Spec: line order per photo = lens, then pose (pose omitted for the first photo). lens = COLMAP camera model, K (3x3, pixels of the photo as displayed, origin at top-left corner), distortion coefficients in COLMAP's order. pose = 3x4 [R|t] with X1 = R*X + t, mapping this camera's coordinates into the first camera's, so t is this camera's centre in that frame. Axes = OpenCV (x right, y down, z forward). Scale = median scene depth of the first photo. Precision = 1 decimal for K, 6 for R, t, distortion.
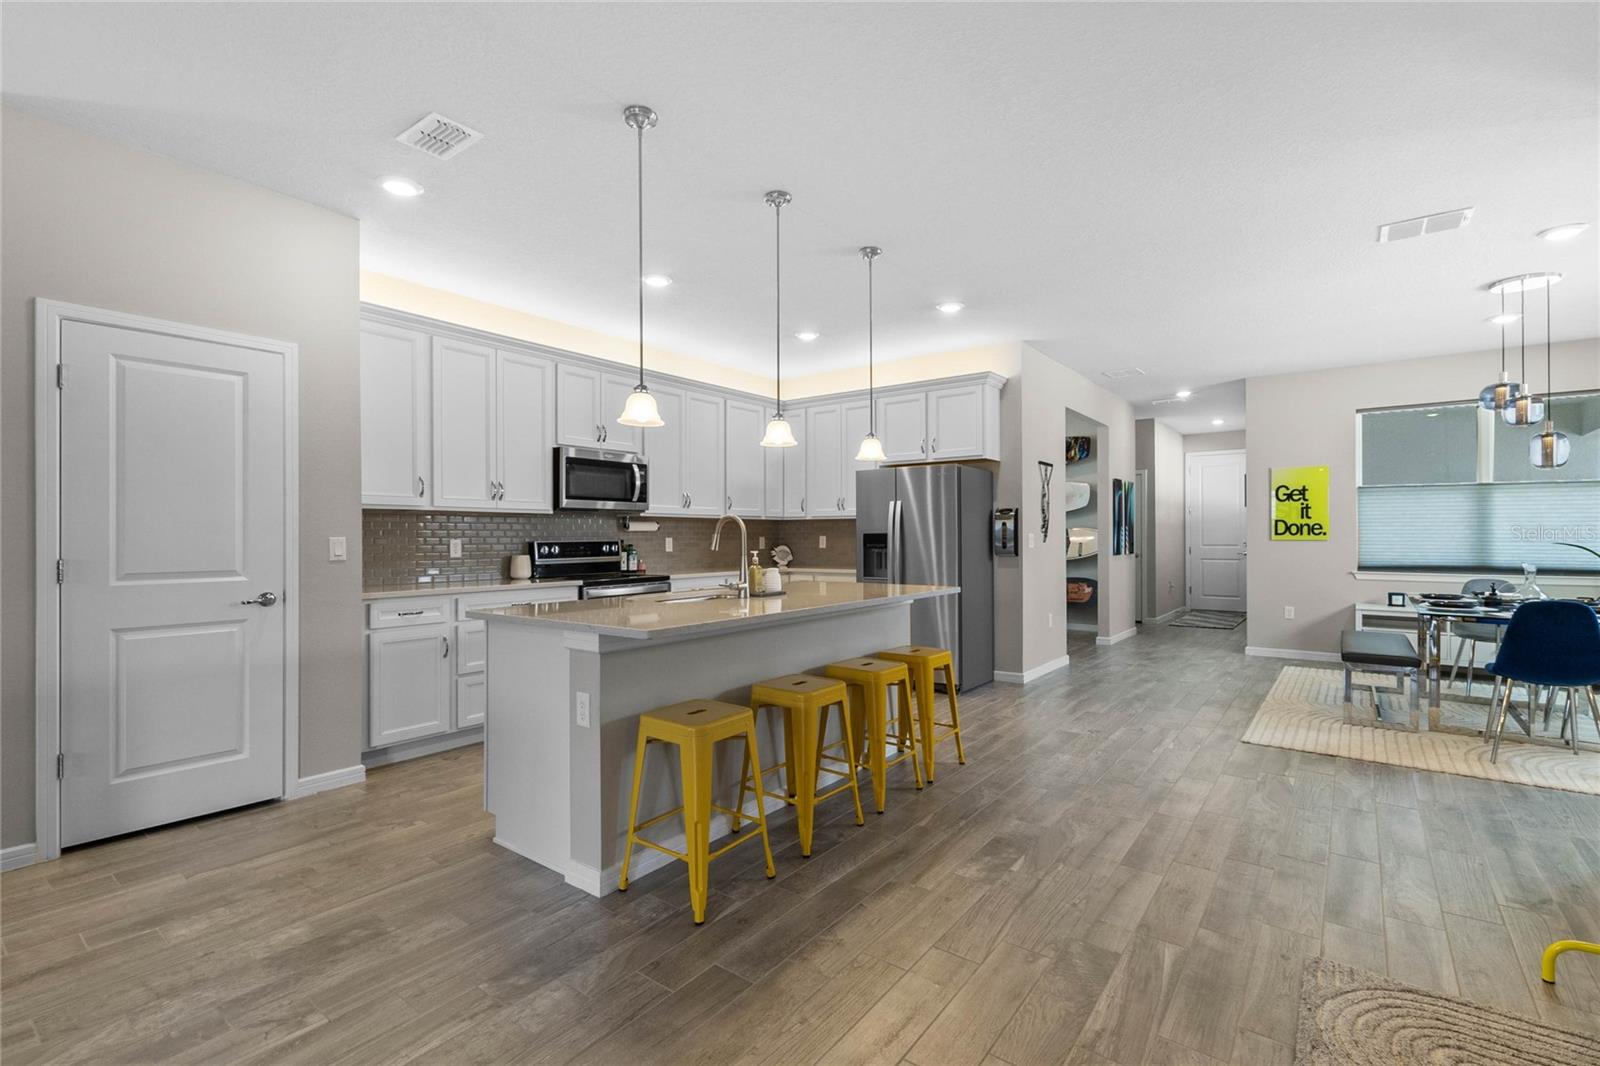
lens RADIAL K [[731.0, 0, 800.0], [0, 731.0, 533.0], [0, 0, 1]] dist [-0.001427, -0.000276]
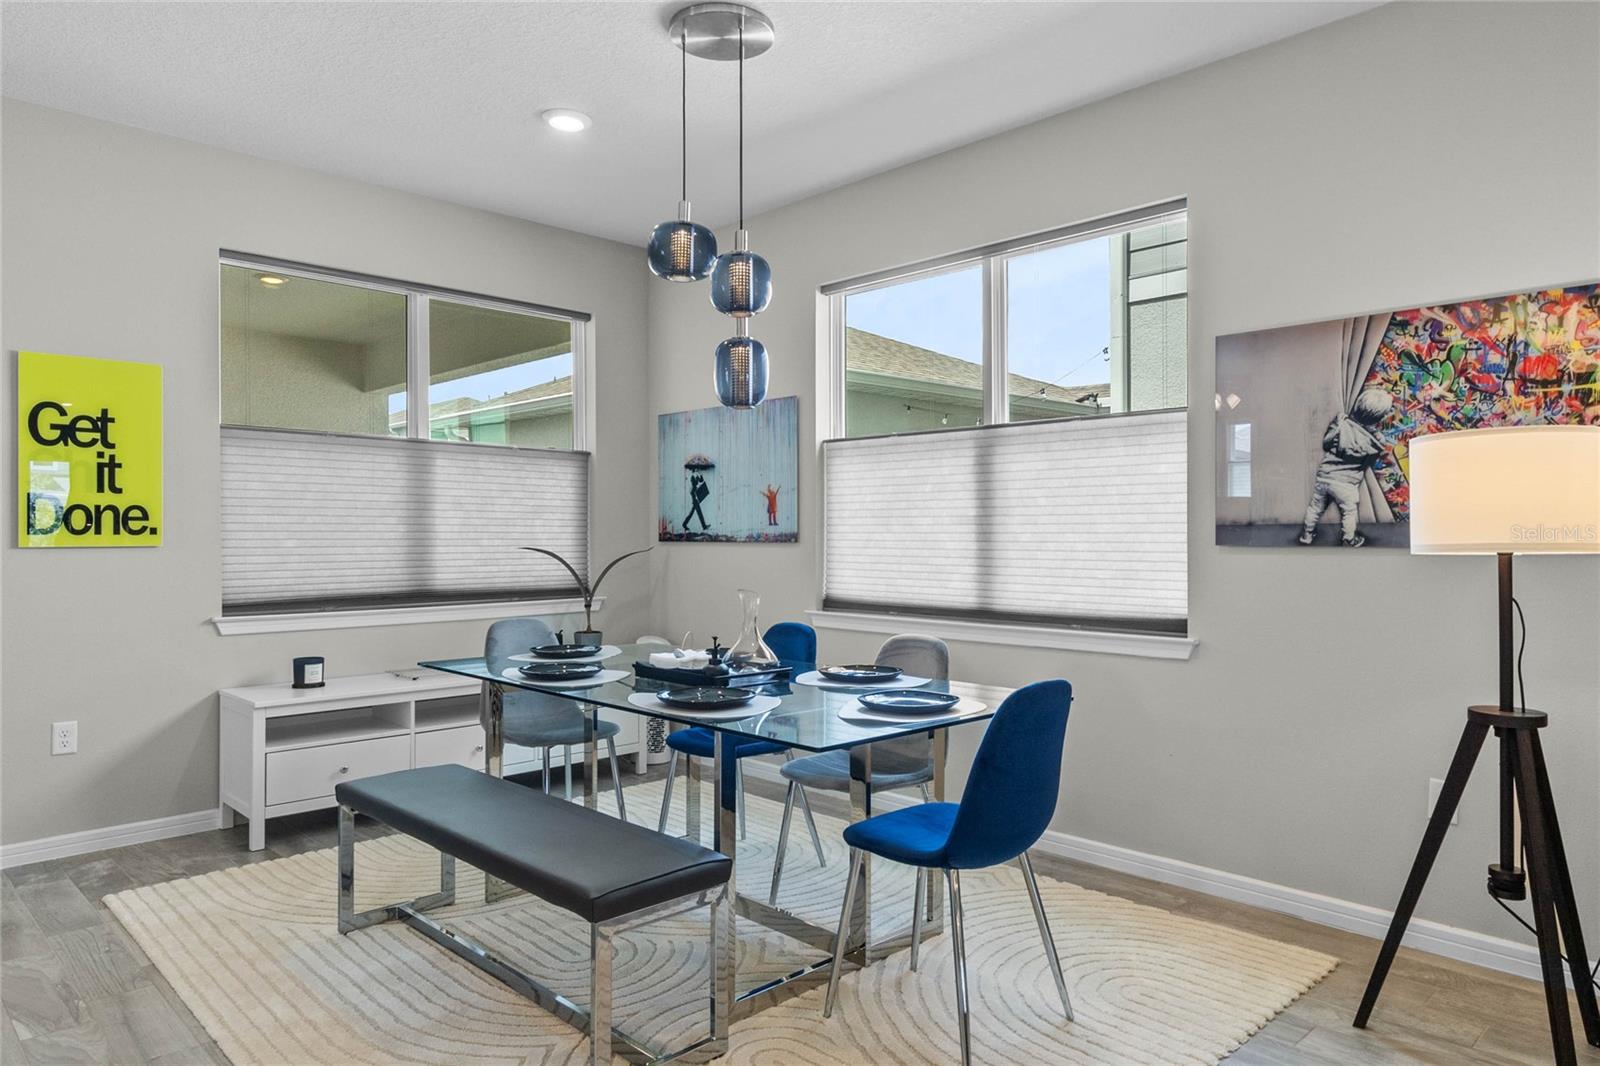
lens RADIAL K [[1009.7, 0, 800.0], [0, 1009.7, 533.0], [0, 0, 1]] dist [0.002694, -0.000177]
pose [[0.140575, 0.002392, 0.990067, 0.203392], [-0.003596, 0.999992, -0.001905, 0.001895], [-0.990064, -0.003293, 0.140582, 0.553045]]
